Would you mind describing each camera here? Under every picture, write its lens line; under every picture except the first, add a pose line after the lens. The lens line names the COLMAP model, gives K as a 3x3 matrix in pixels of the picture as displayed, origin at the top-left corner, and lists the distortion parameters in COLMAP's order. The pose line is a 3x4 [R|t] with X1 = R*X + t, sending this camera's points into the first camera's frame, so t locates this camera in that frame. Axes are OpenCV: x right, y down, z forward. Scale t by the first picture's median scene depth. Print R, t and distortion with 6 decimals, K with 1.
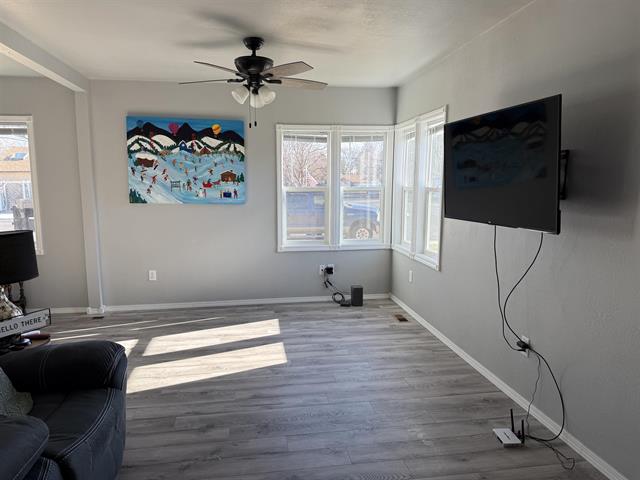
lens RADIAL K [[454.8, 0, 317.0], [0, 454.8, 242.3], [0, 0, 1]] dist [0.026226, -0.030116]
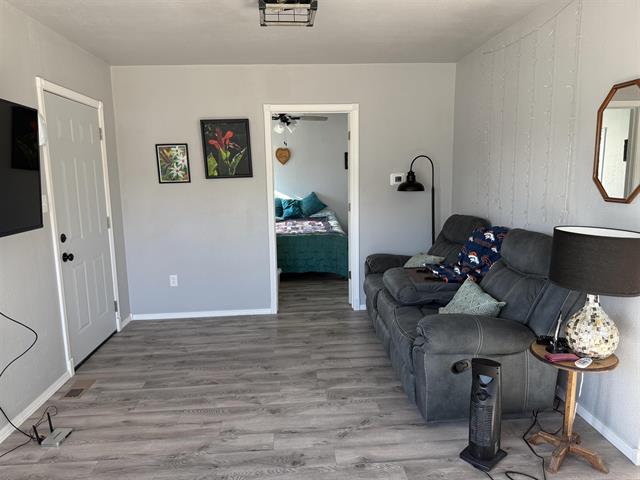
lens RADIAL K [[454.8, 0, 317.0], [0, 454.8, 242.3], [0, 0, 1]] dist [0.026226, -0.030116]
pose [[-0.996101, 0.006018, 0.088009, -0.247507], [0.029552, 0.962788, 0.268637, -0.239146], [-0.083118, 0.270191, -0.959212, 1.823984]]
